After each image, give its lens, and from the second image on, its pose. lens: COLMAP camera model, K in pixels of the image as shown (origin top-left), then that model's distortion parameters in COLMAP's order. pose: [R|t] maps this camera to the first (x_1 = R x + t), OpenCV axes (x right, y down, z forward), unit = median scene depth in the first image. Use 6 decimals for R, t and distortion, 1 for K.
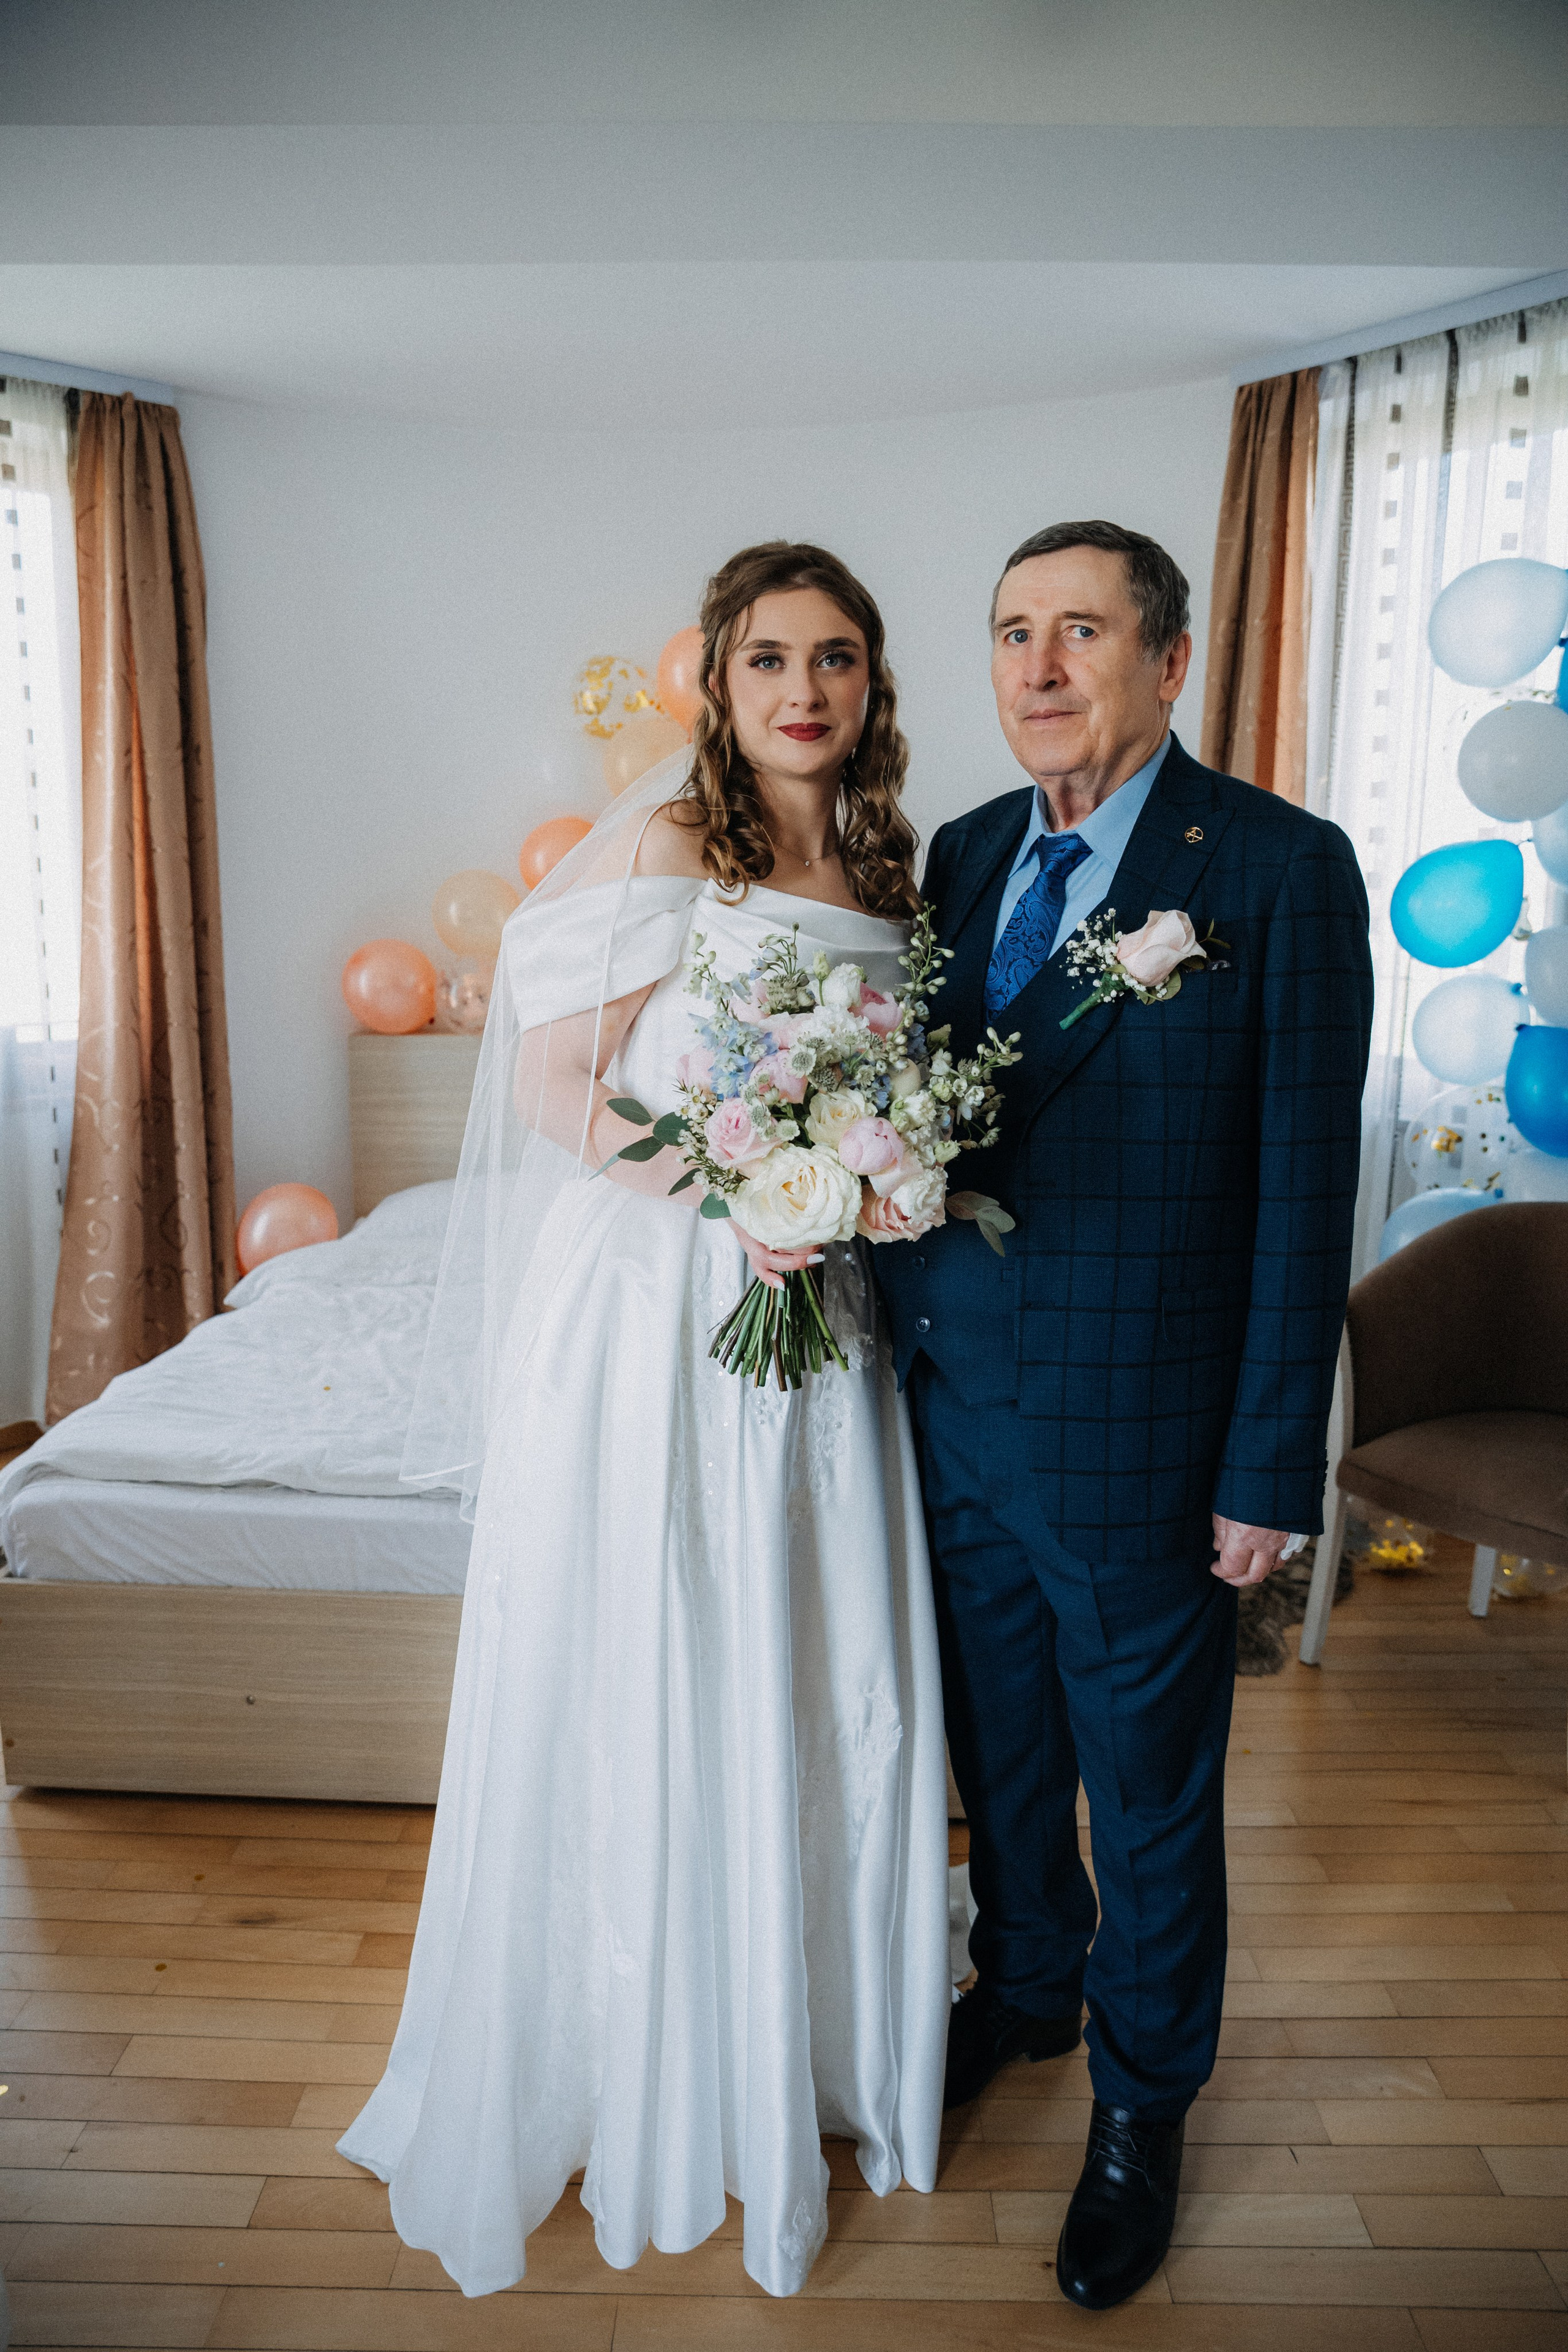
lens RADIAL K [[1597.4, 0, 780.8], [0, 1597.4, 1196.1], [0, 0, 1]] dist [-0.086366, 0.042378]
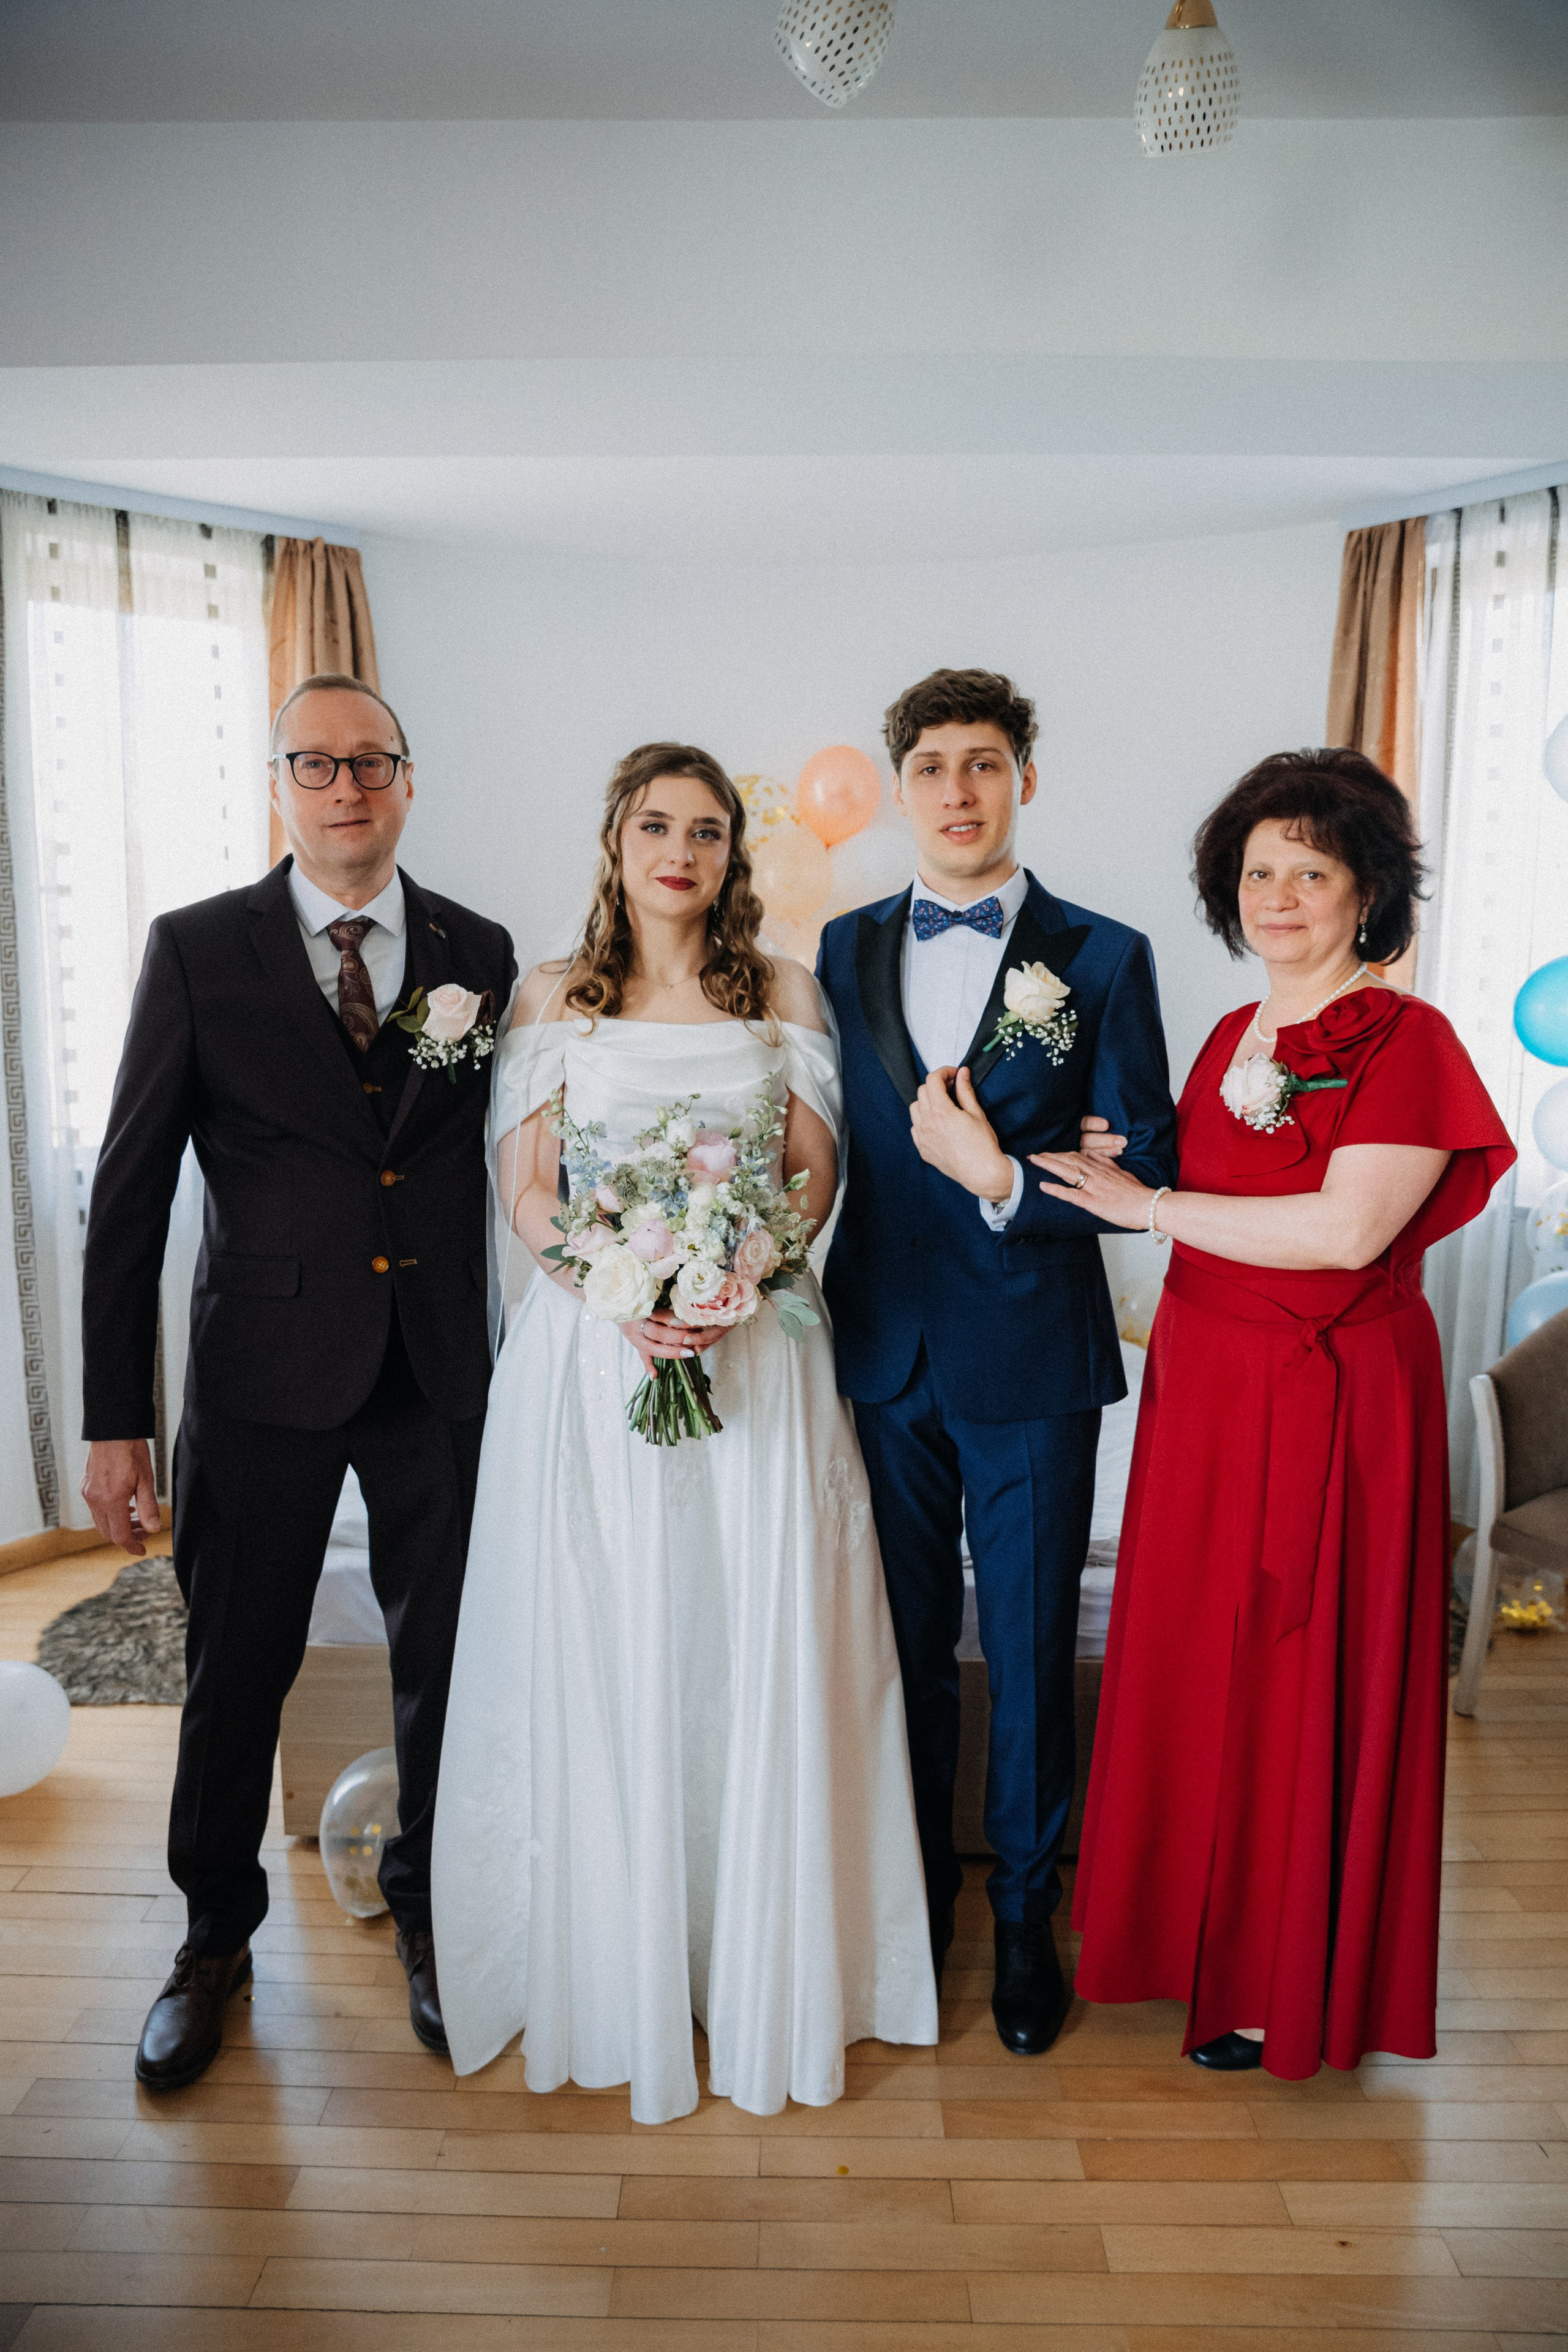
lens RADIAL K [[1597.4, 0, 774.1], [0, 1597.4, 1194.7], [0, 0, 1]] dist [-0.086366, 0.042378]
pose [[0.999976, -0.004987, -0.004883, -0.102218], [0.004731, 0.998677, -0.051207, -0.003701], [0.005132, 0.051182, 0.998676, -0.065635]]
